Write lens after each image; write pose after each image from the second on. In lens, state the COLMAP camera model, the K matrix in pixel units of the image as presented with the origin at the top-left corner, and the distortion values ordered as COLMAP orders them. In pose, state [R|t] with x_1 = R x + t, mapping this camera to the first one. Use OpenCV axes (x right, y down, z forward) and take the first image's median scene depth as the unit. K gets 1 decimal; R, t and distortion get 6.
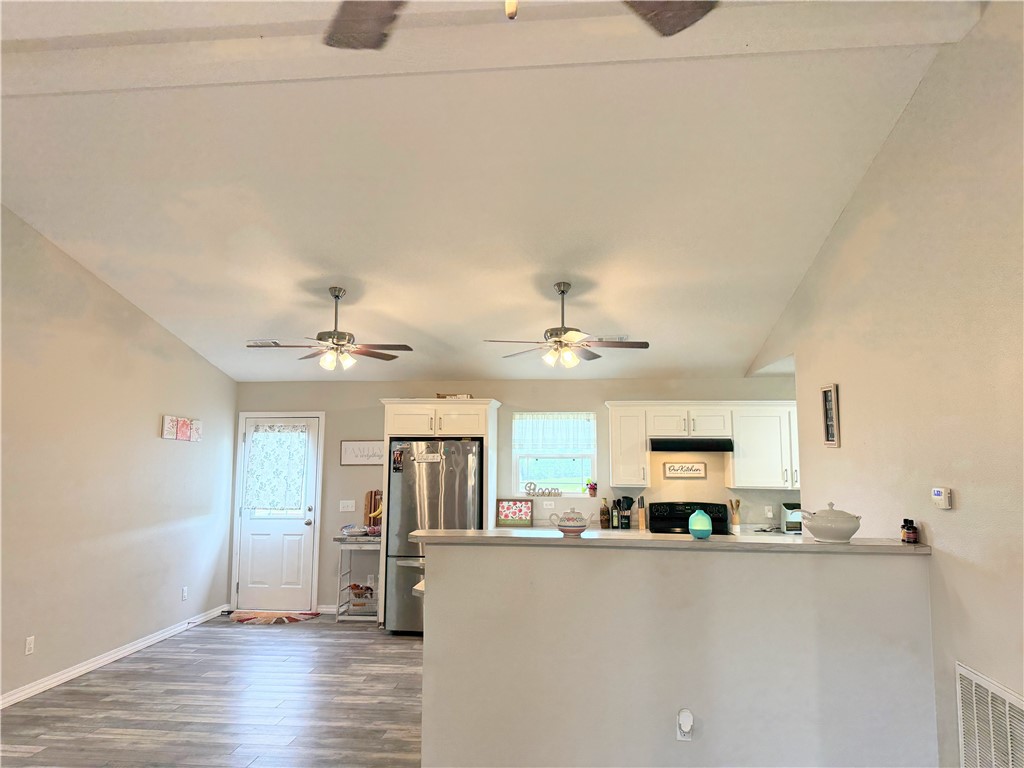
lens RADIAL K [[716.1, 0, 509.4], [0, 716.1, 352.7], [0, 0, 1]] dist [0.050173, -0.045334]
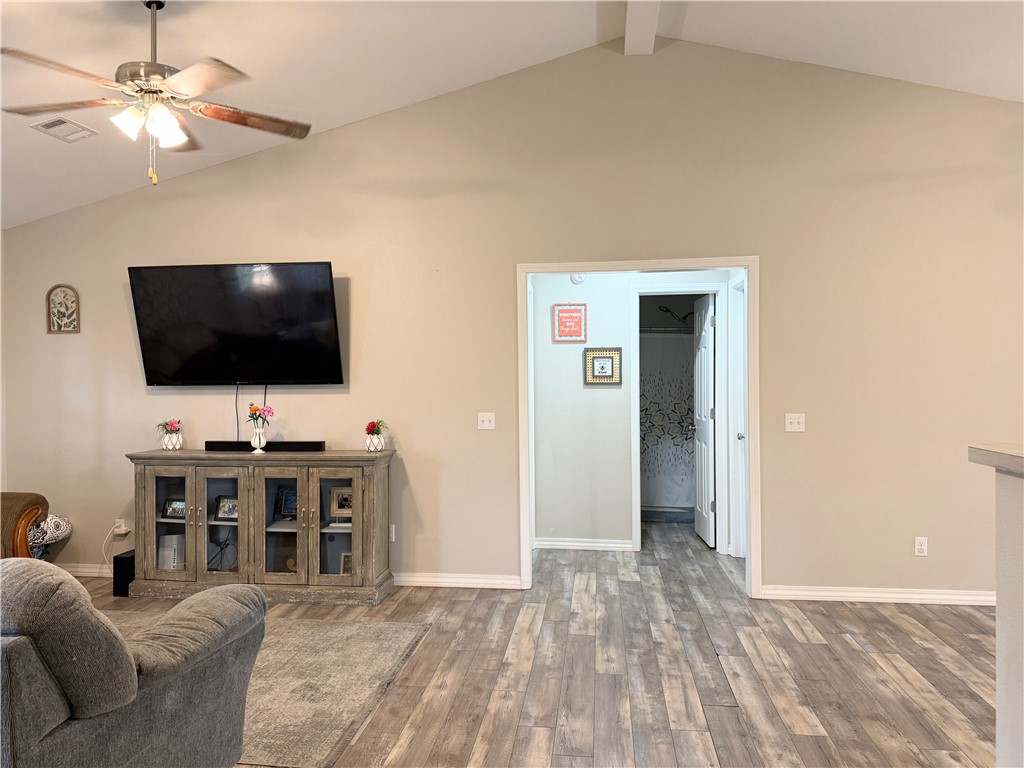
lens RADIAL K [[716.1, 0, 524.2], [0, 716.1, 376.1], [0, 0, 1]] dist [0.050173, -0.045334]
pose [[-0.003546, -0.009568, -0.999948, 0.153449], [0.144941, 0.989390, -0.009981, 0.095873], [0.989434, -0.144969, -0.002121, 0.385643]]
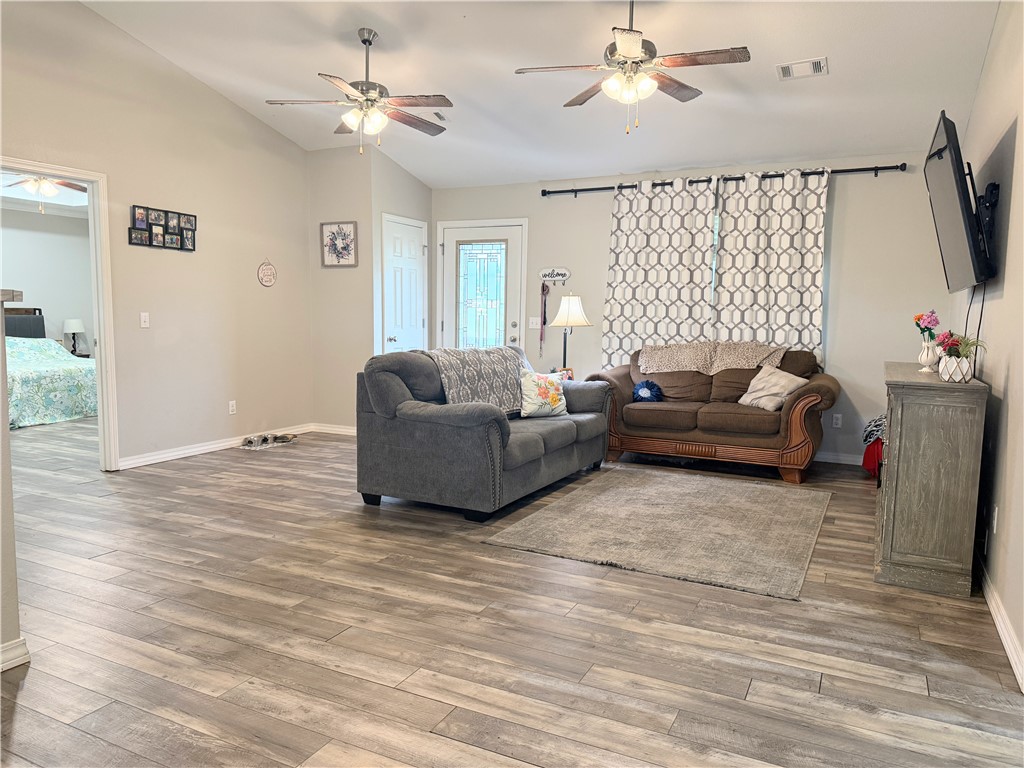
lens RADIAL K [[716.1, 0, 504.3], [0, 716.1, 390.7], [0, 0, 1]] dist [0.050173, -0.045334]
pose [[-0.934999, -0.059822, 0.349569, -0.358804], [-0.073340, 0.996980, -0.025551, 0.168399], [-0.346985, -0.049528, -0.936562, 0.721978]]
